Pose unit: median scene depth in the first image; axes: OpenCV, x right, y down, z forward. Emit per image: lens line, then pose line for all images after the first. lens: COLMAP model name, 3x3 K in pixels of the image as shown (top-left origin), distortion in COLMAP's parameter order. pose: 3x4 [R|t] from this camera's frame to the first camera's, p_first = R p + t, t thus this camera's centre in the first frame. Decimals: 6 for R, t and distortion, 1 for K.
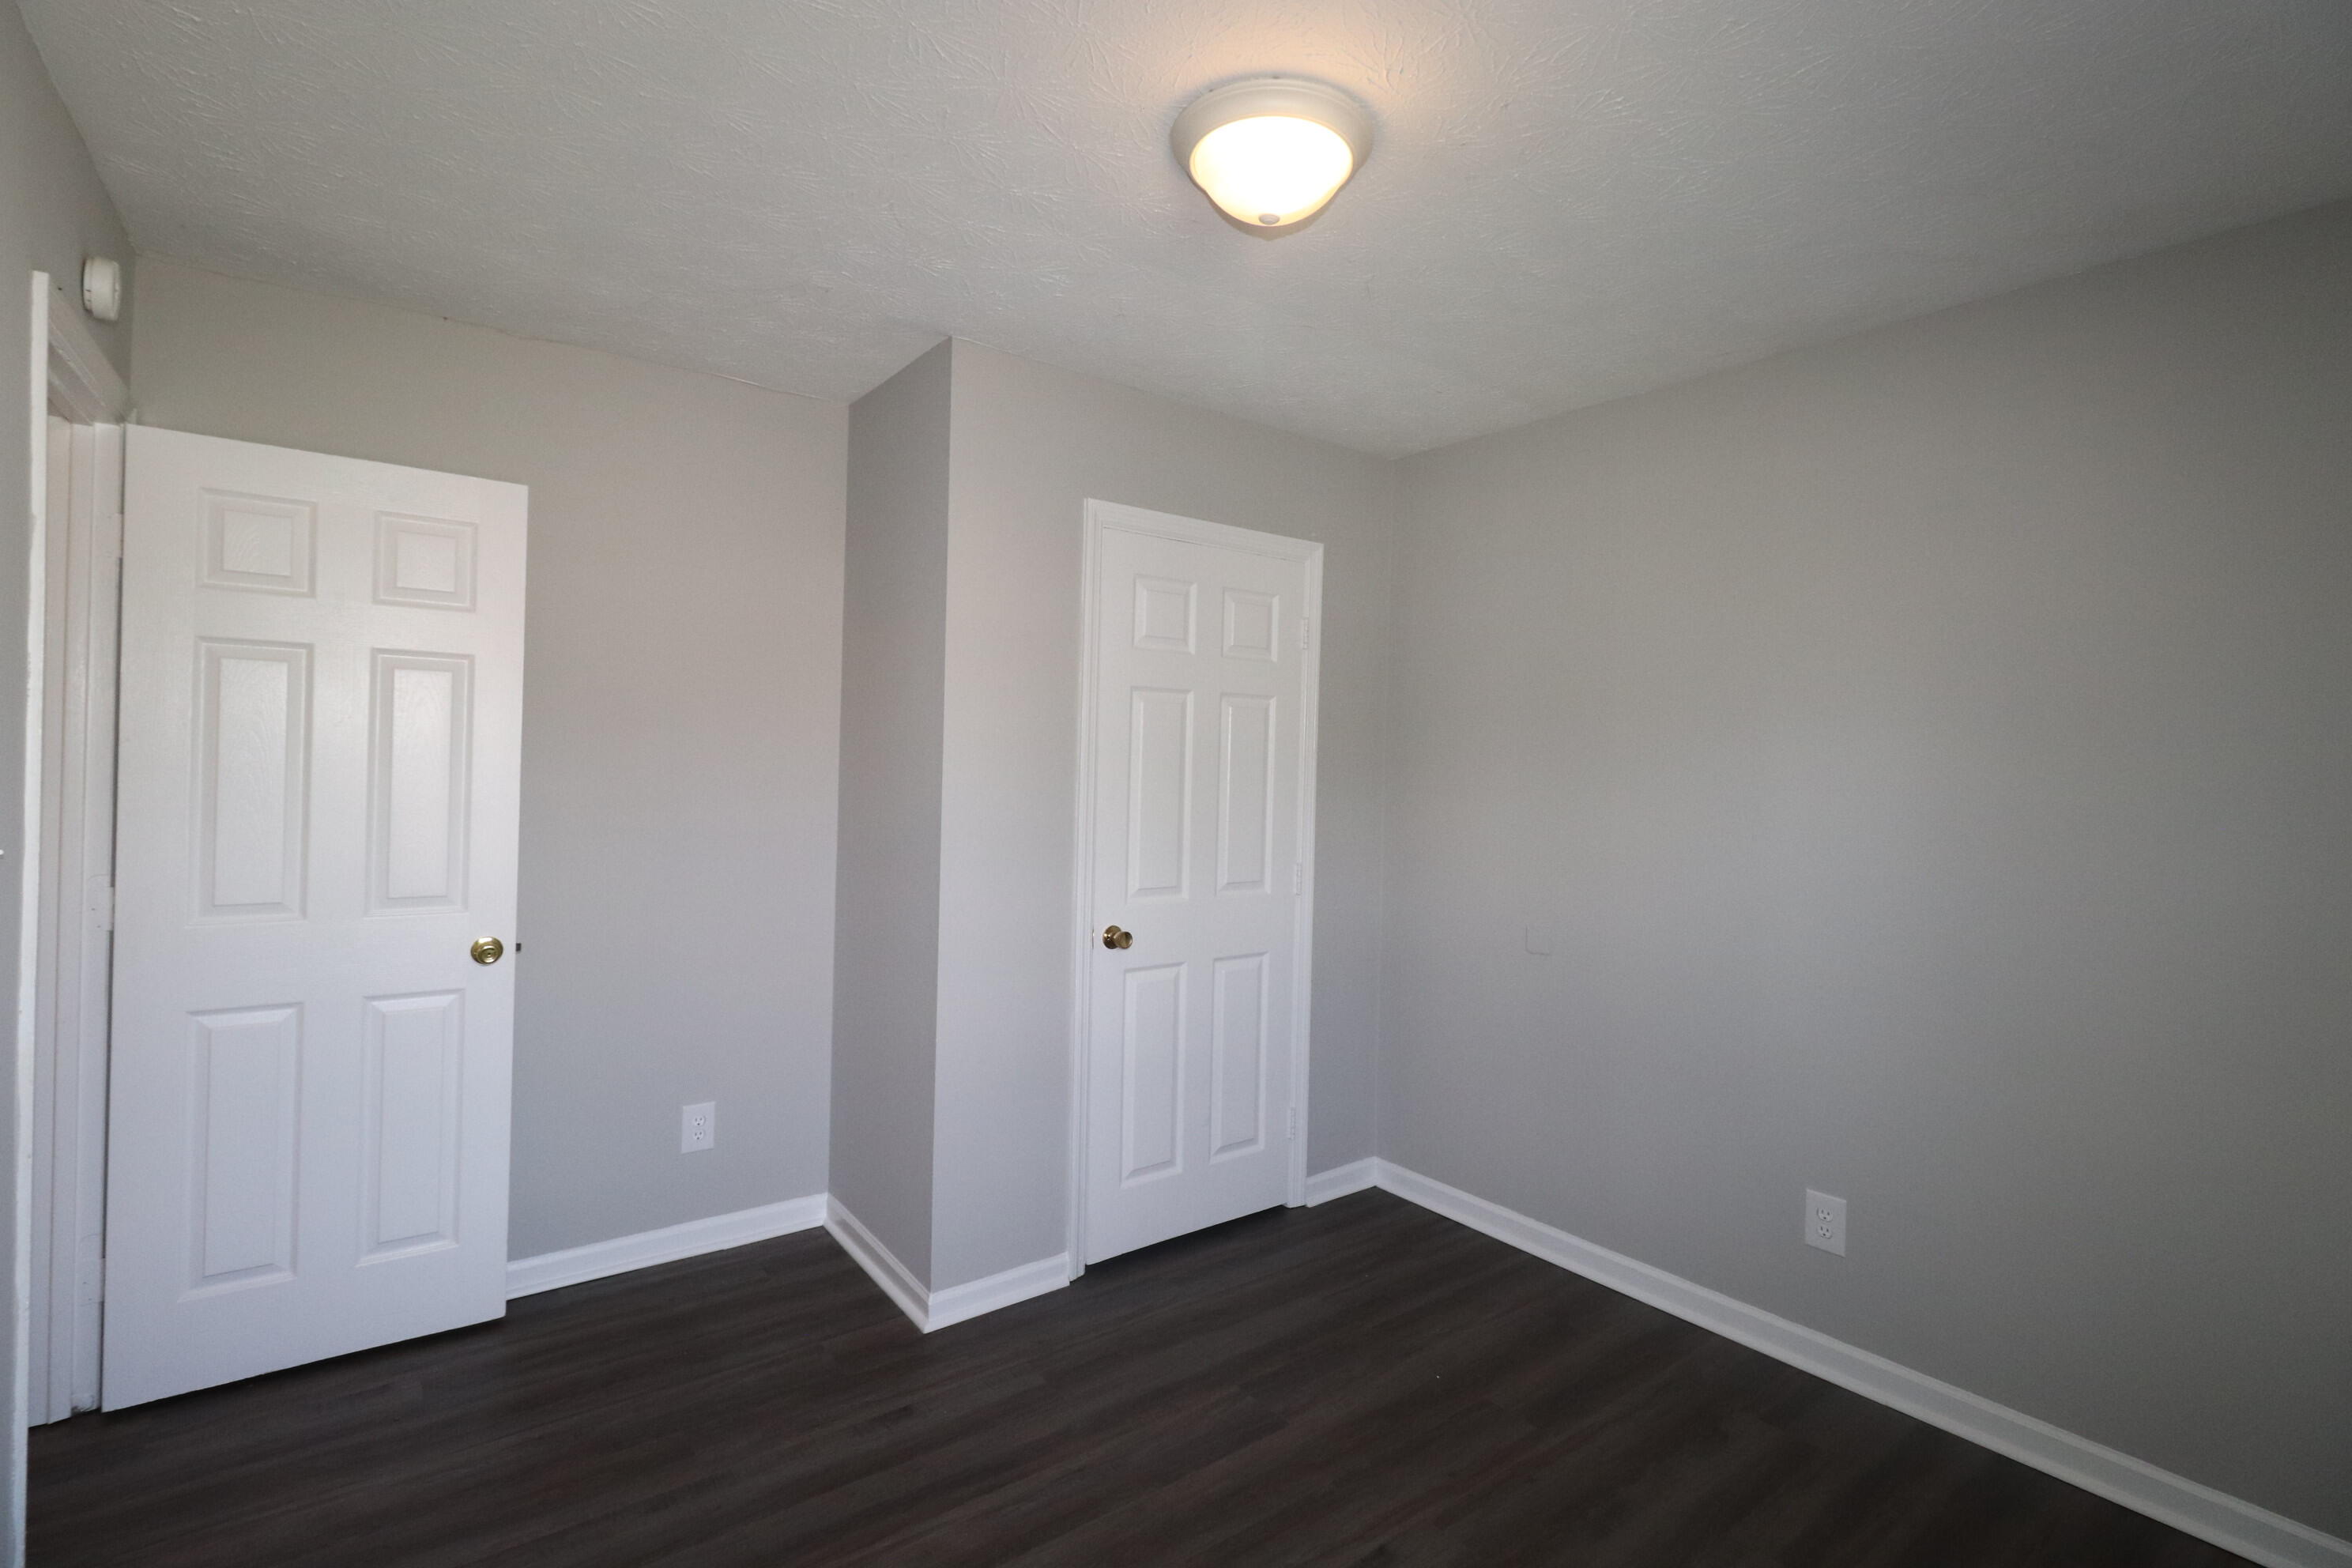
lens RADIAL K [[1090.8, 0, 1178.0], [0, 1090.8, 759.6], [0, 0, 1]] dist [0.018867, -0.000059]
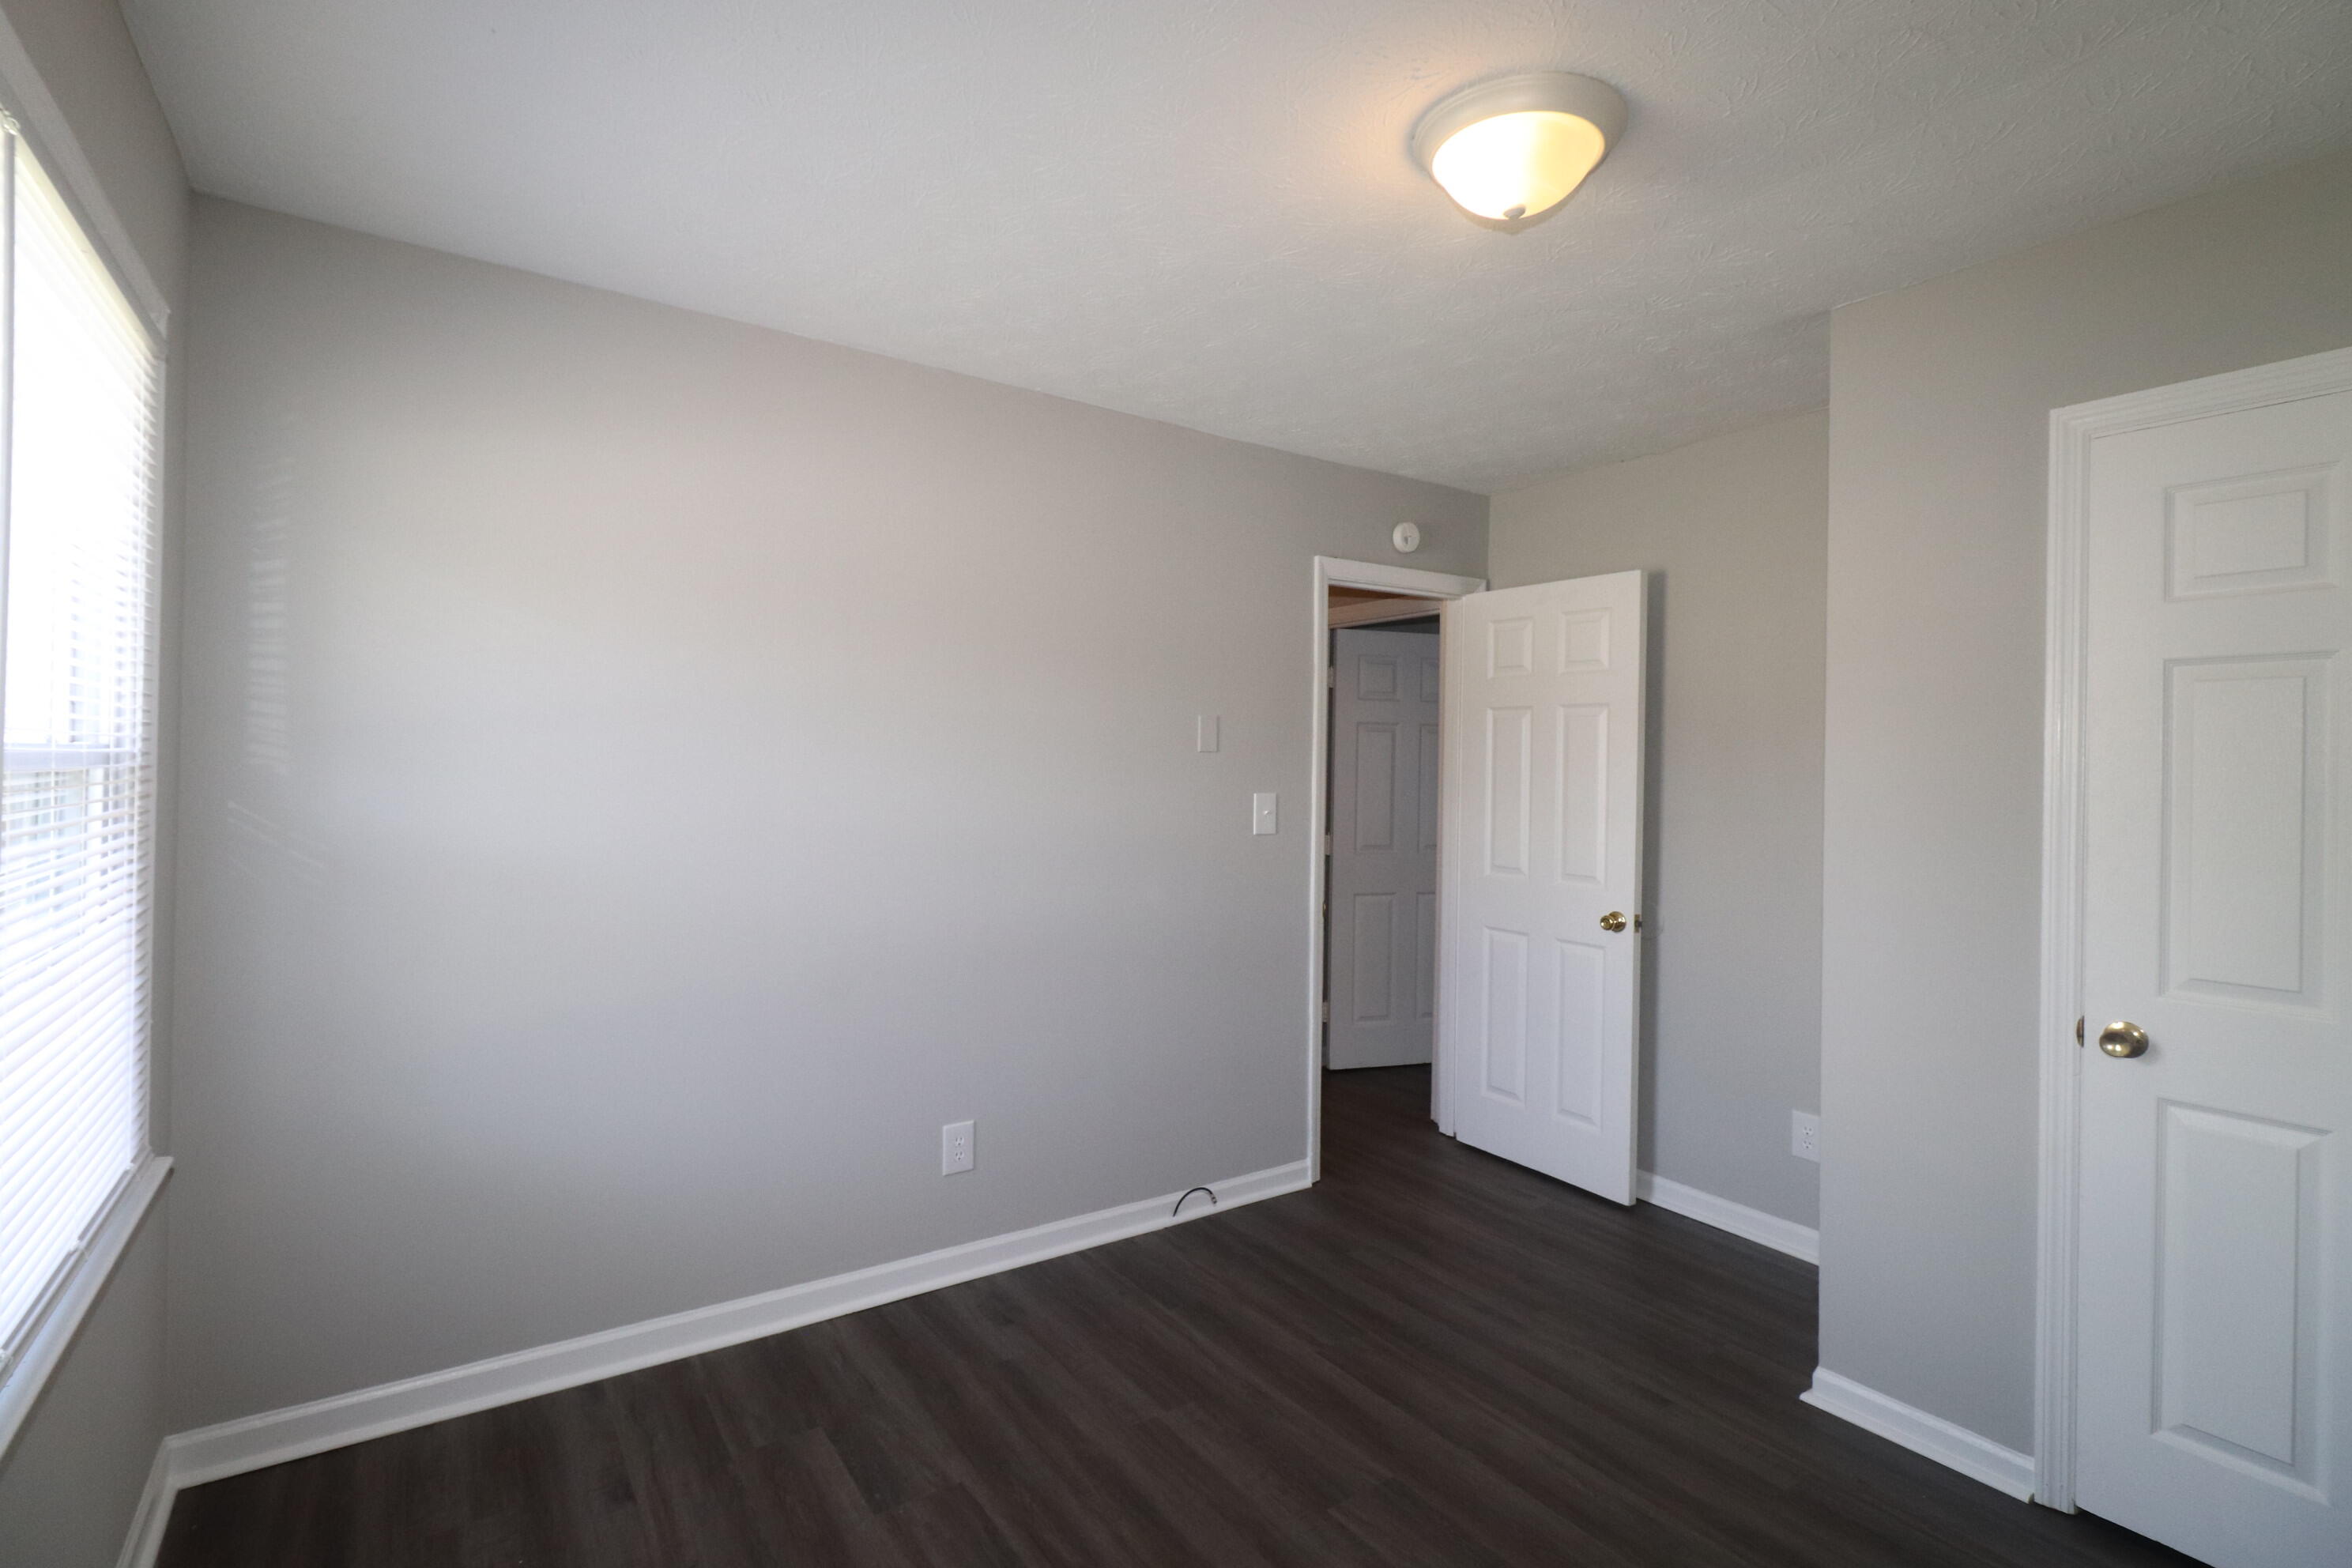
lens RADIAL K [[1130.5, 0, 1180.5], [0, 1130.5, 760.2], [0, 0, 1]] dist [0.003405, -0.001401]
pose [[-0.048416, -0.029765, -0.998384, 0.764204], [-0.017572, 0.999427, -0.028944, 0.025304], [0.998673, 0.016142, -0.048911, 0.526033]]
